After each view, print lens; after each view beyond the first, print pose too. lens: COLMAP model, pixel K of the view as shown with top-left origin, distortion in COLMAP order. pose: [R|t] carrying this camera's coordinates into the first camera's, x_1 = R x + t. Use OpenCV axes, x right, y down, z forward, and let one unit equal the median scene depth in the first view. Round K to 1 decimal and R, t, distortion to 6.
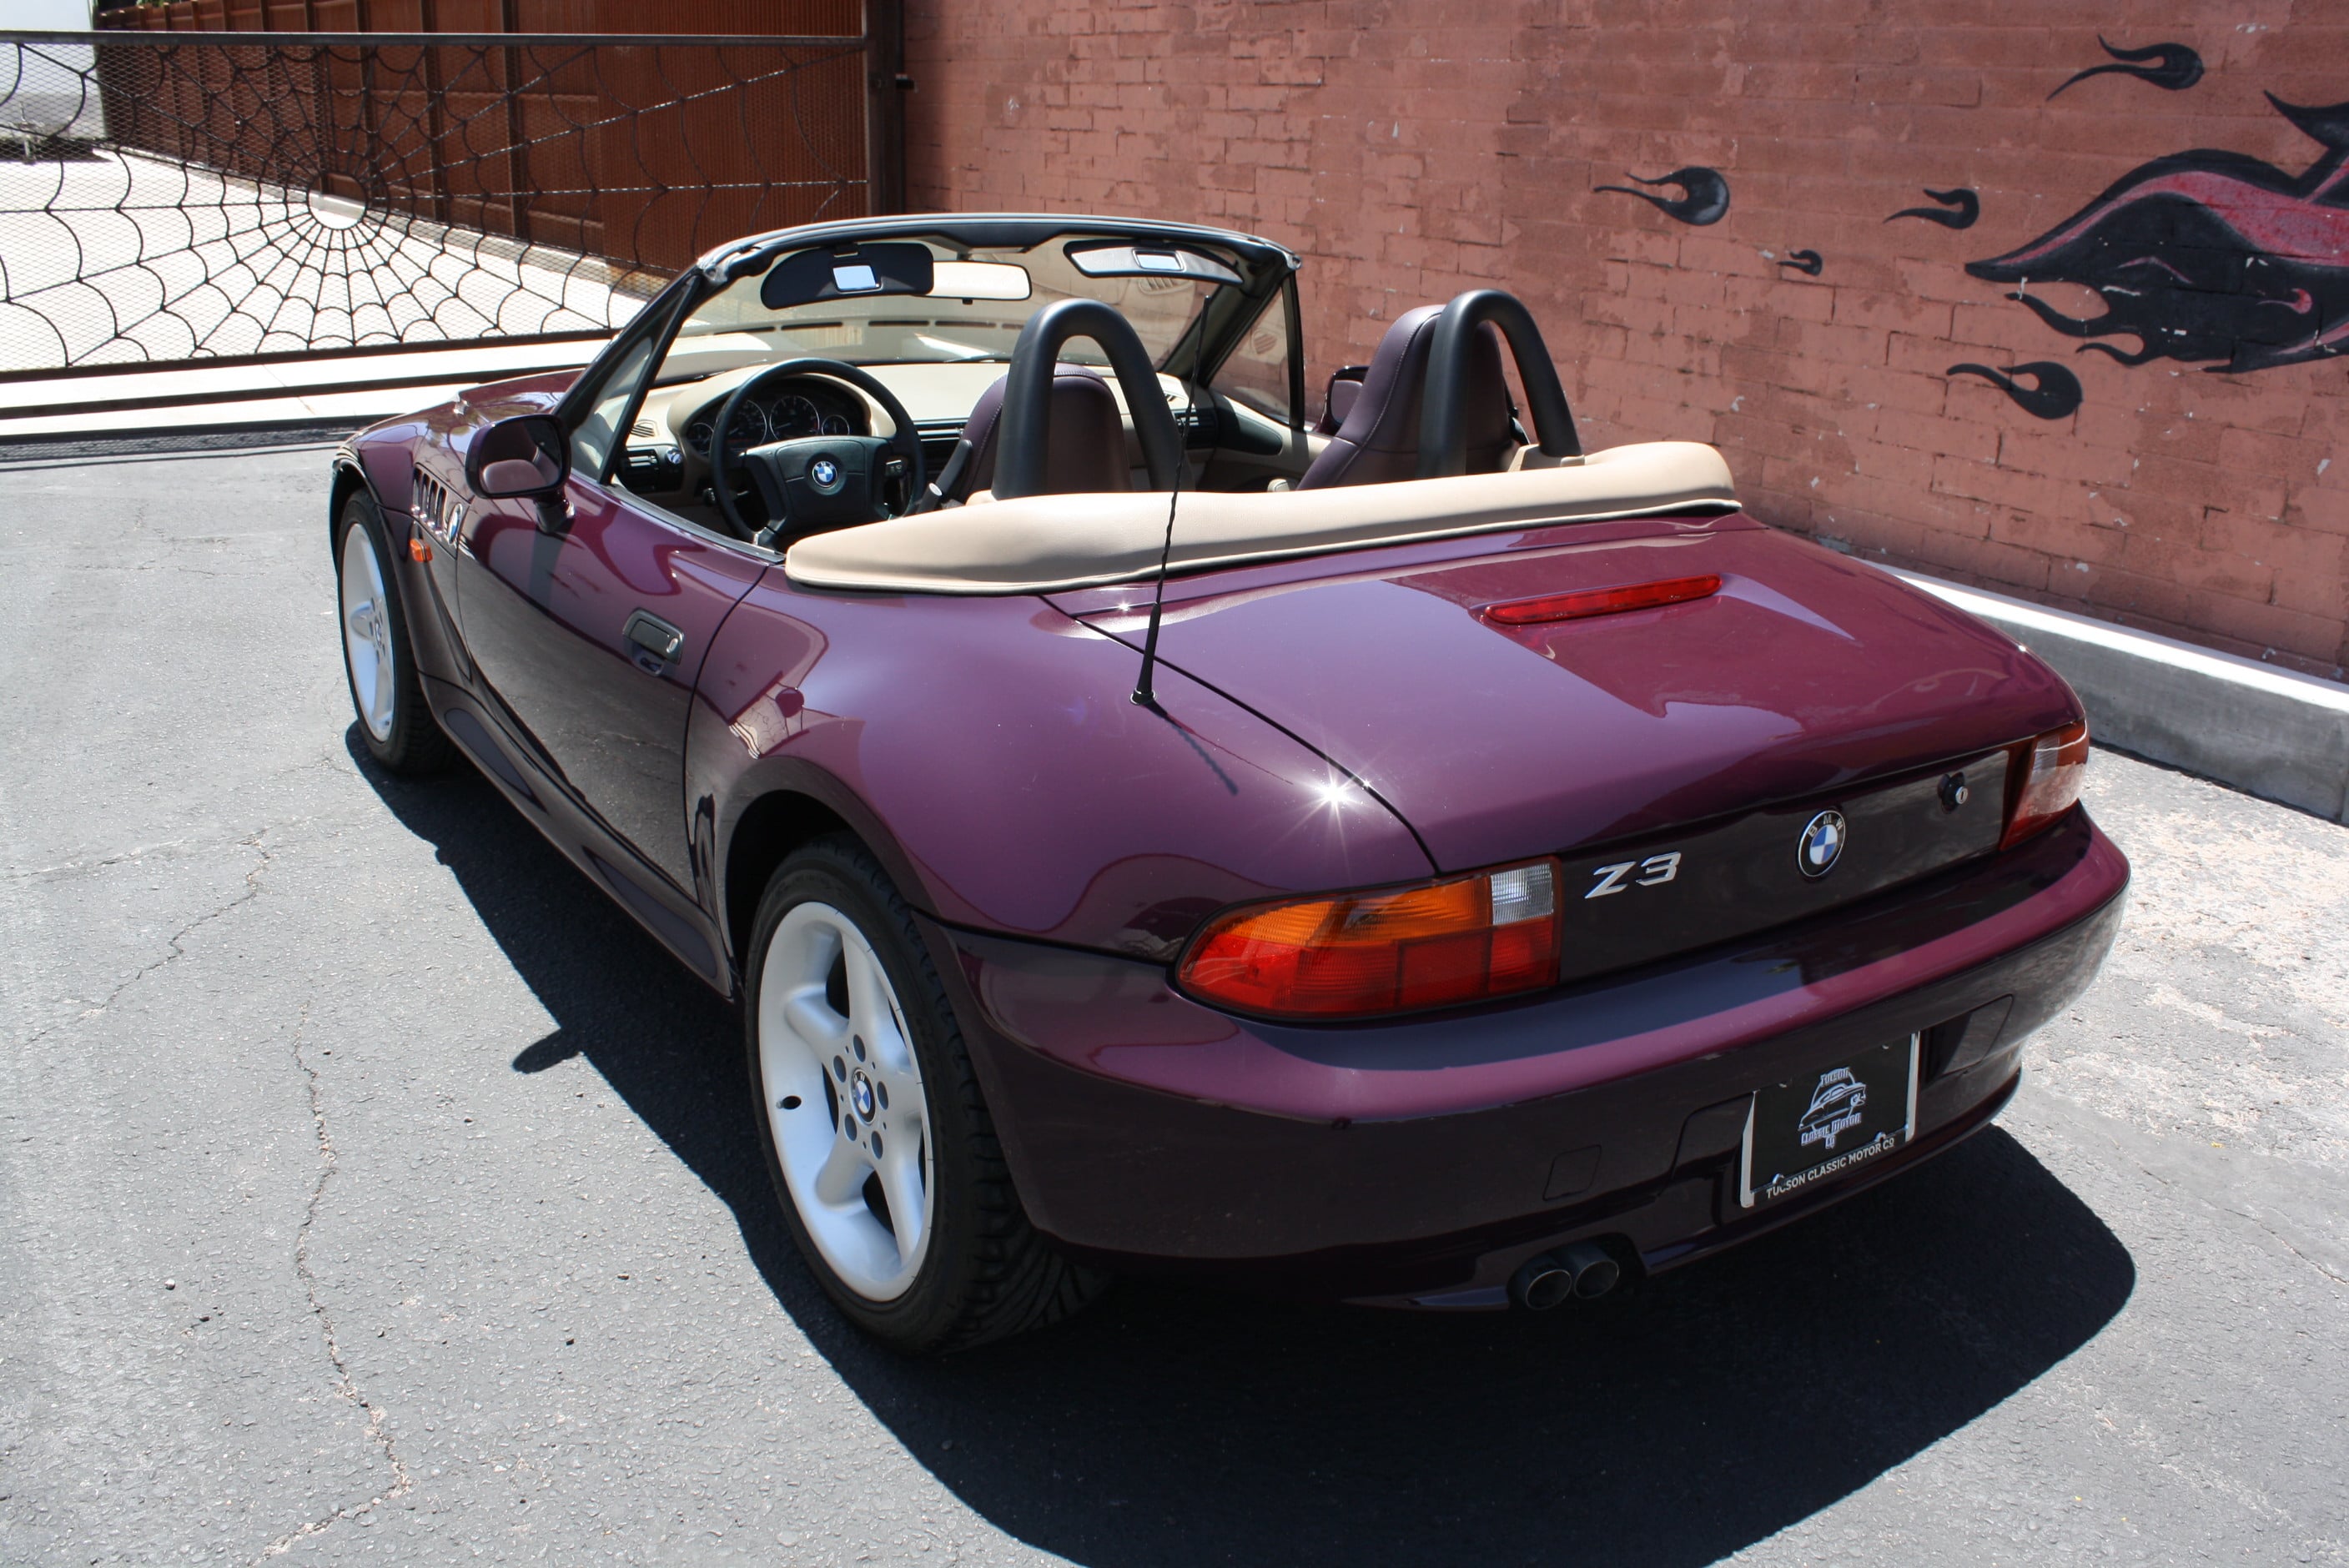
lens RADIAL K [[2004.9, 0, 1222.4], [0, 2004.9, 788.2], [0, 0, 1]] dist [-0.158879, 0.139446]
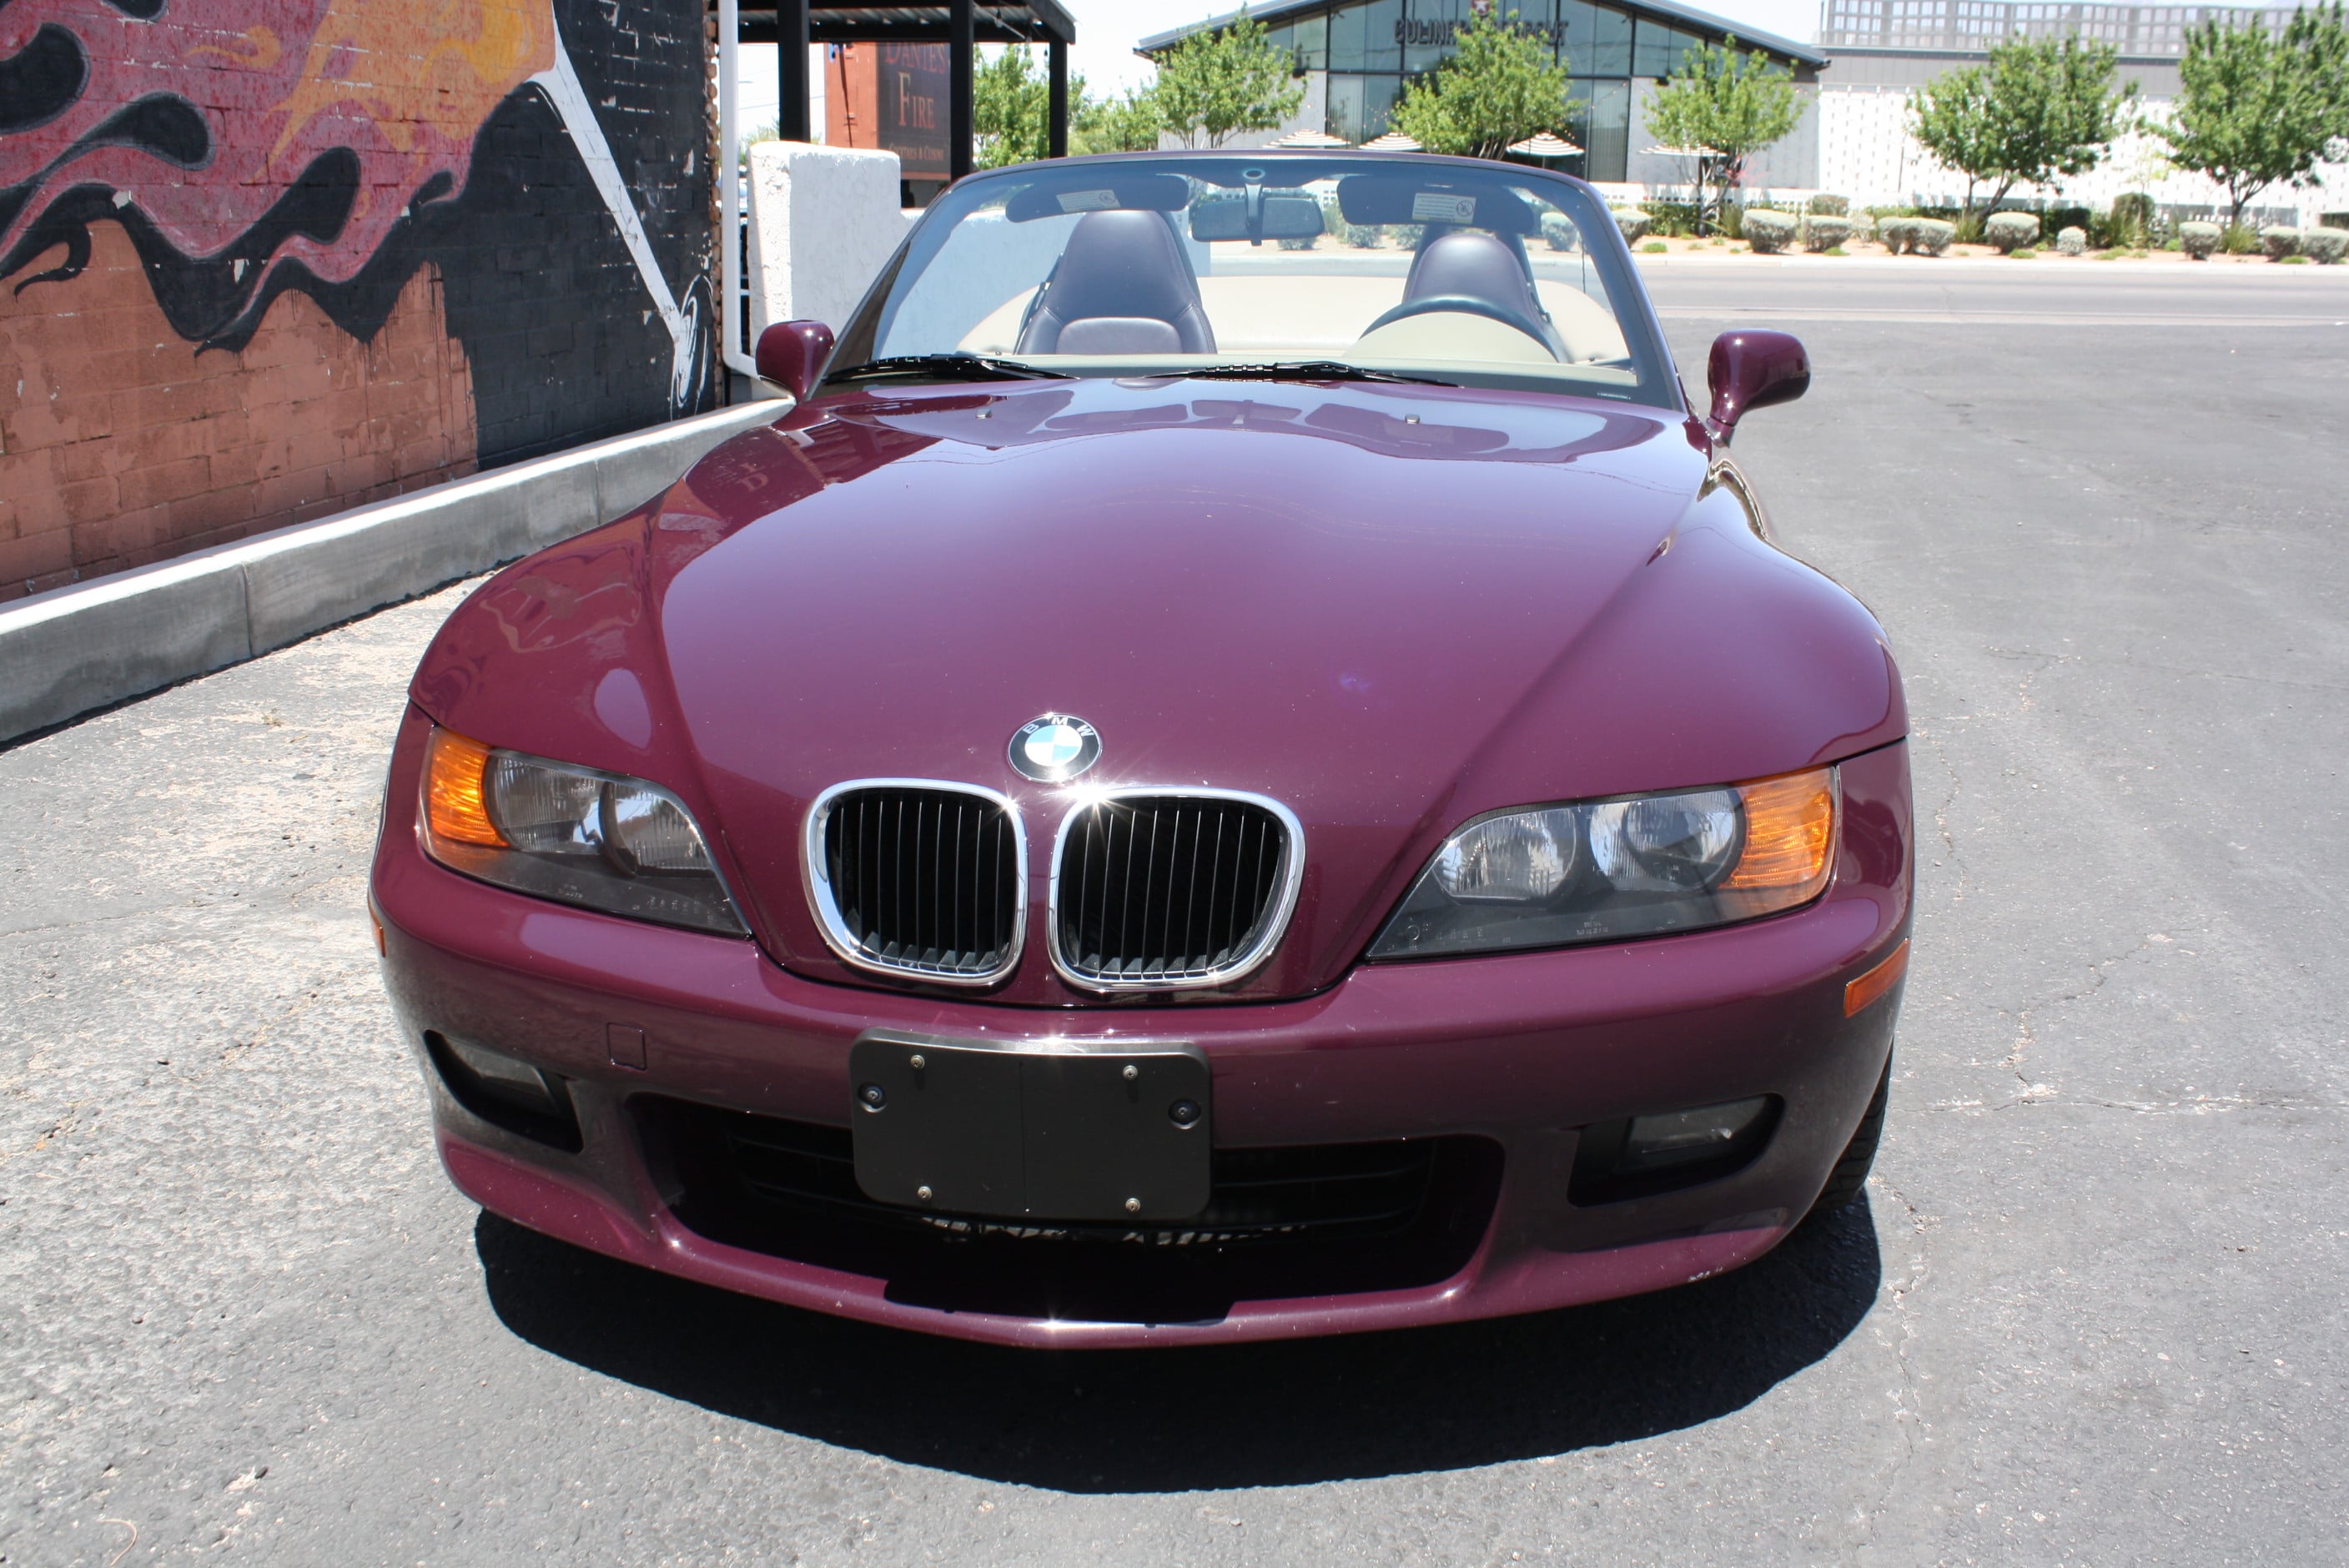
lens RADIAL K [[2143.9, 0, 1207.5], [0, 2143.9, 790.1], [0, 0, 1]] dist [-0.138257, 0.115104]
pose [[-0.739107, -0.216086, 0.637987, -0.488114], [0.191958, 0.840304, 0.506993, -0.326020], [-0.645657, 0.497189, -0.579595, 1.031871]]
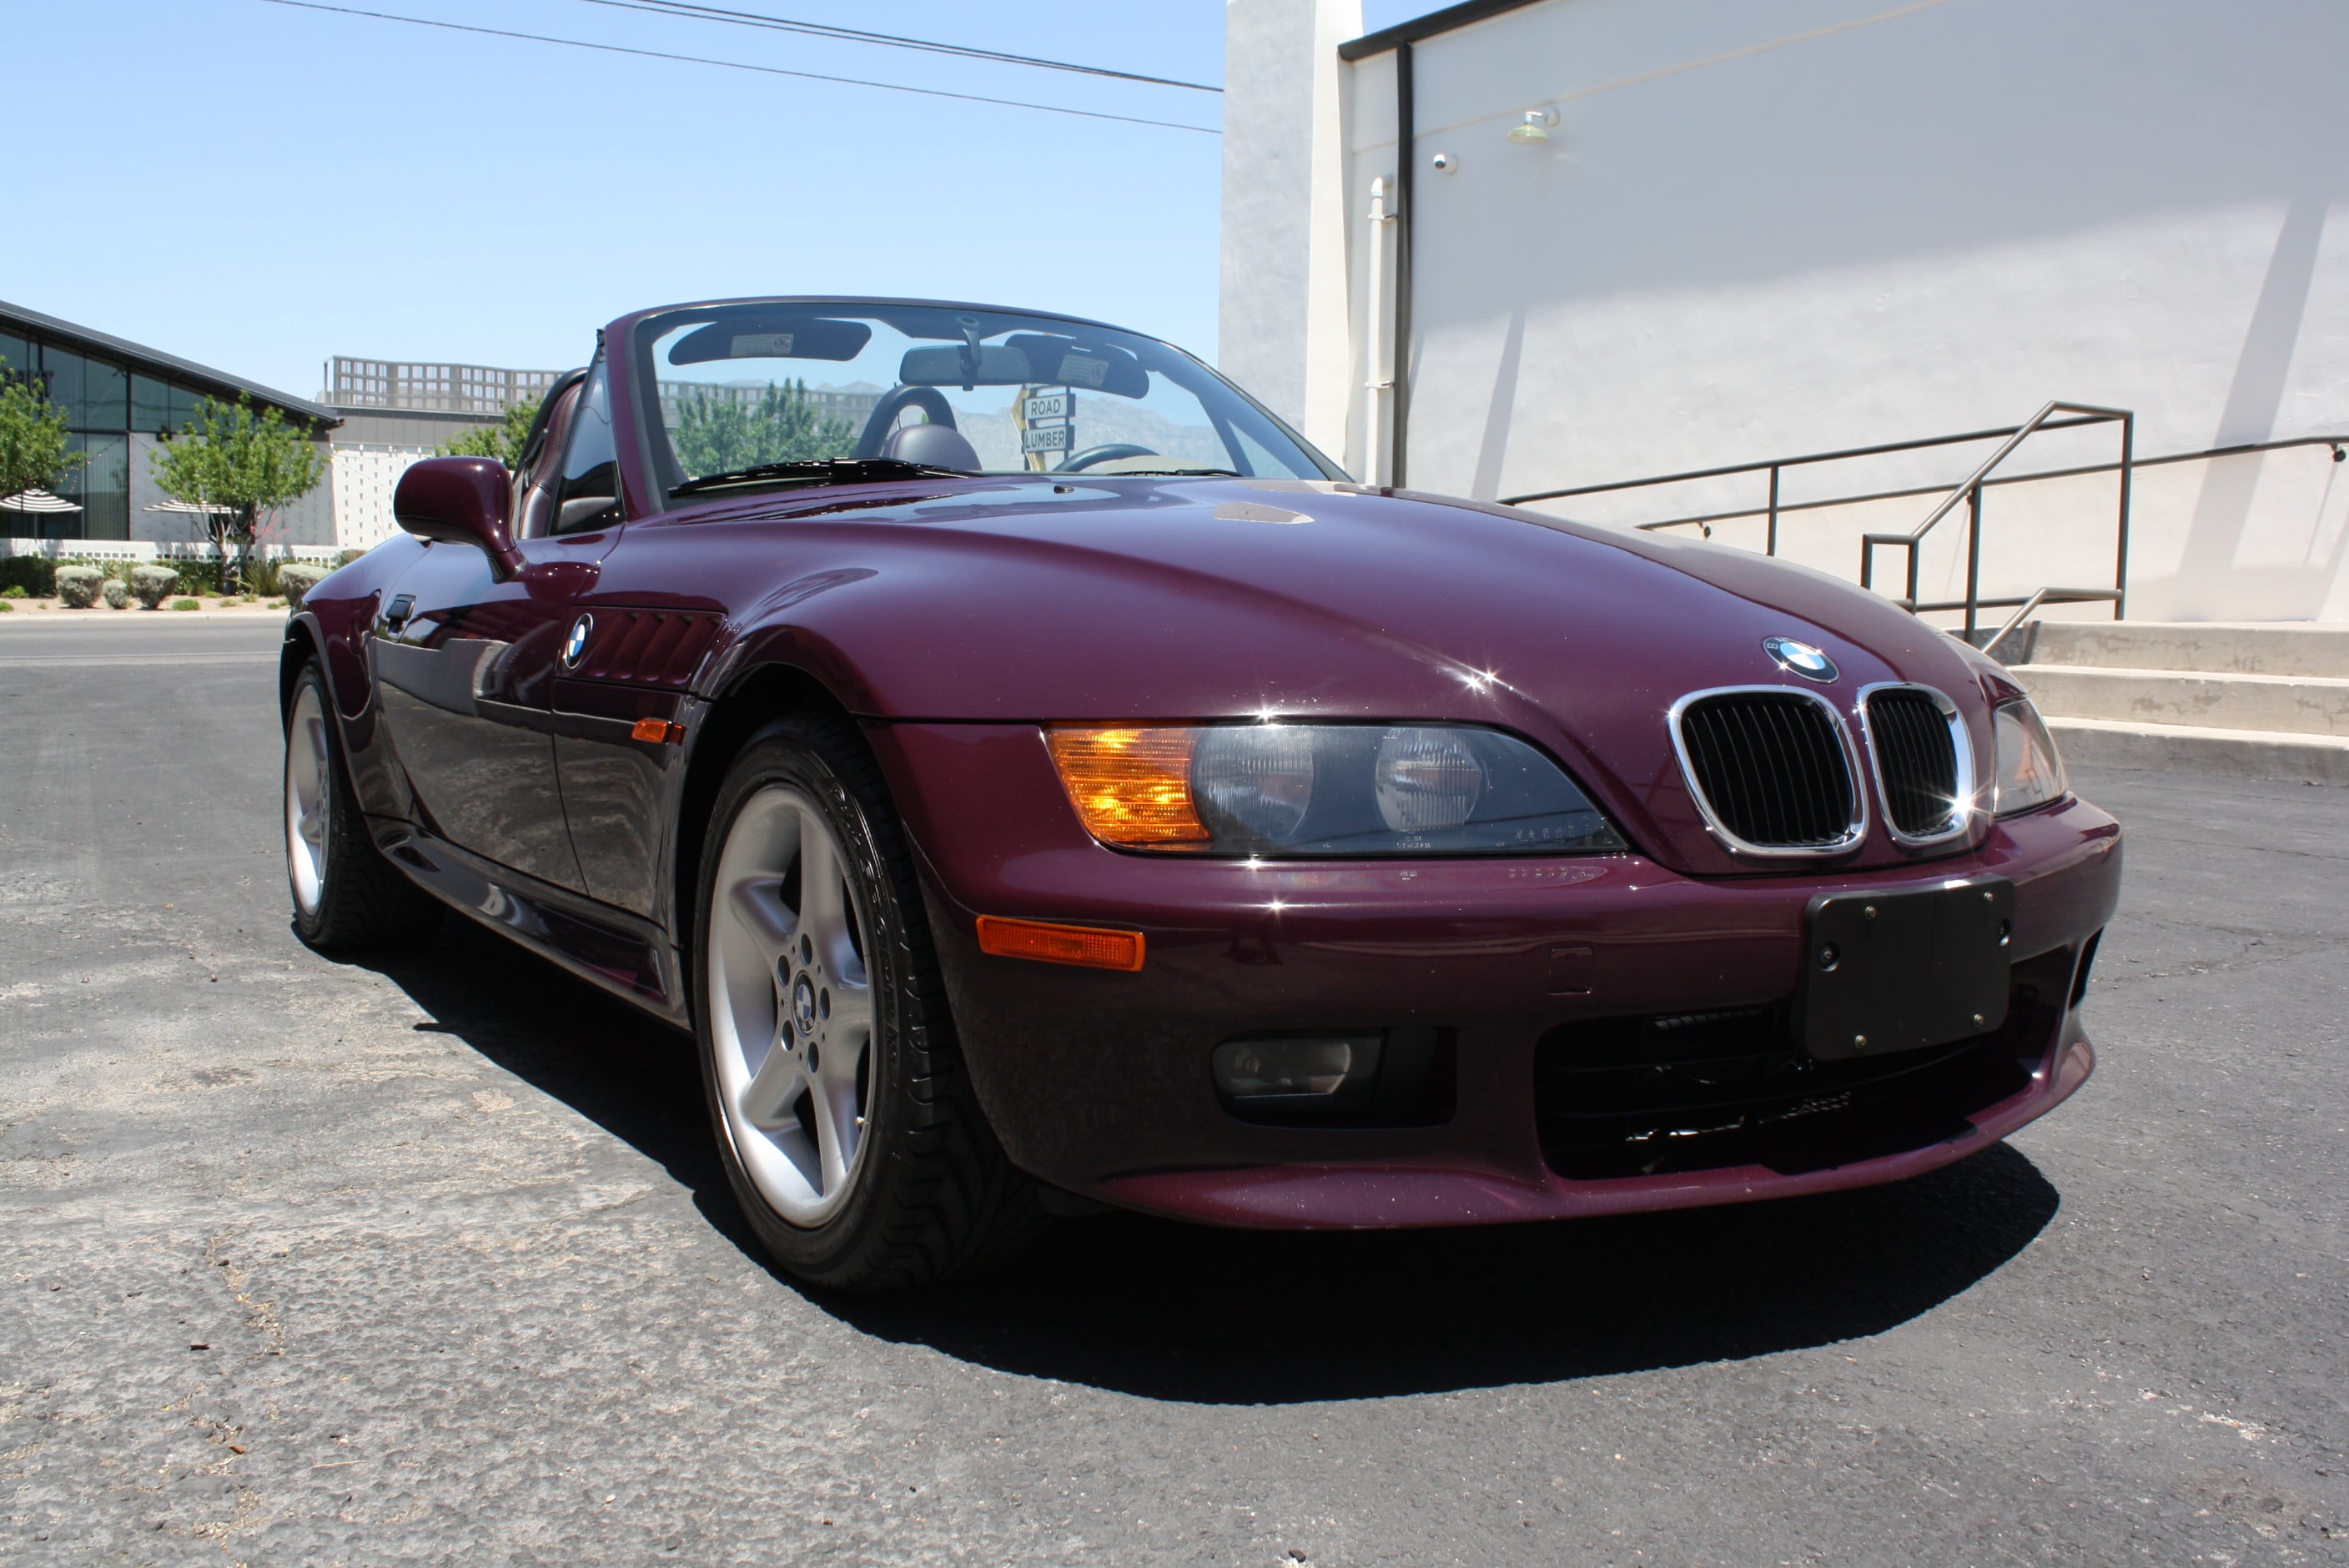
lens RADIAL K [[2143.9, 0, 1212.8], [0, 2143.9, 789.4], [0, 0, 1]] dist [-0.138257, 0.115104]
pose [[-0.998211, -0.049291, 0.033826, -0.176986], [-0.030834, 0.909268, 0.415067, -0.301142], [-0.051216, 0.413282, -0.909162, 1.205016]]
